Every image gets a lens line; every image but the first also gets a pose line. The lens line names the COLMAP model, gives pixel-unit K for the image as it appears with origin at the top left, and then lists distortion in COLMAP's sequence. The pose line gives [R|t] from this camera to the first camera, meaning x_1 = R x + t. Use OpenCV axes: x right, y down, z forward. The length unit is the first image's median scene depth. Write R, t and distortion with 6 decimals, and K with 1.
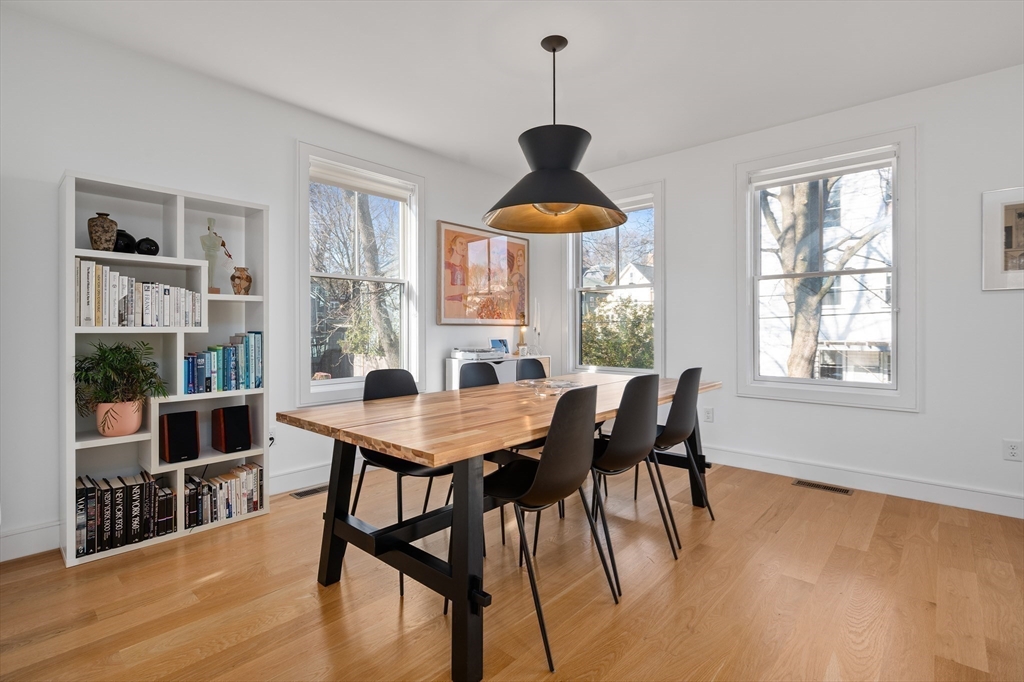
lens RADIAL K [[451.5, 0, 509.4], [0, 451.5, 337.4], [0, 0, 1]] dist [-0.003959, -0.000427]
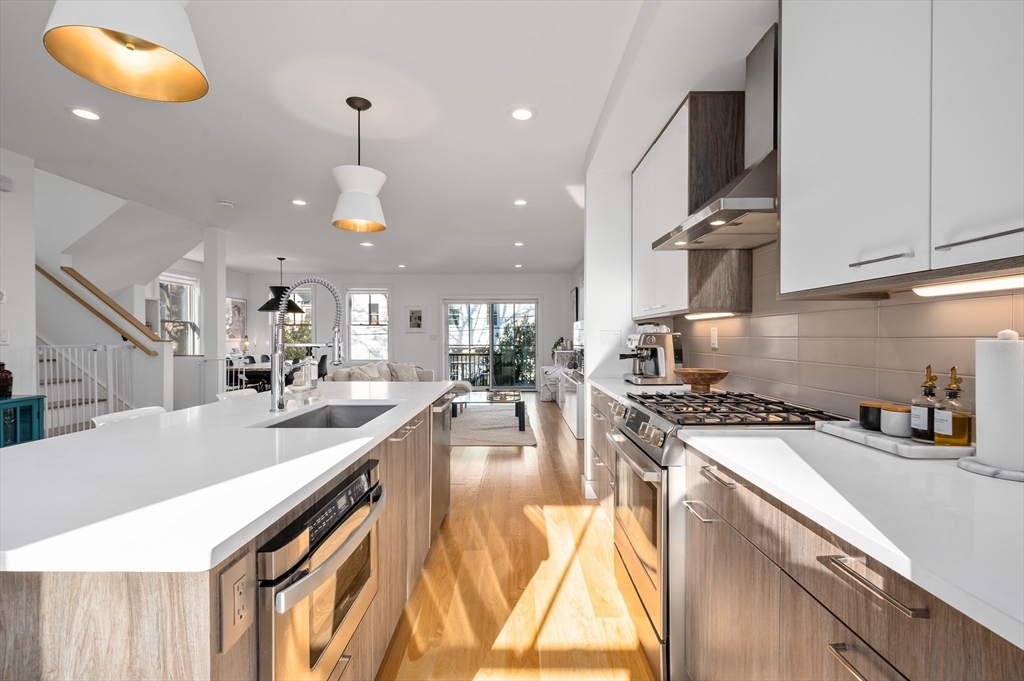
lens RADIAL K [[451.5, 0, 506.9], [0, 451.5, 341.4], [0, 0, 1]] dist [-0.003959, -0.000427]
pose [[0.728968, -0.006099, 0.684520, -0.550246], [0.010571, 0.999941, -0.002348, -0.008969], [-0.684466, 0.008947, 0.728990, -1.466640]]
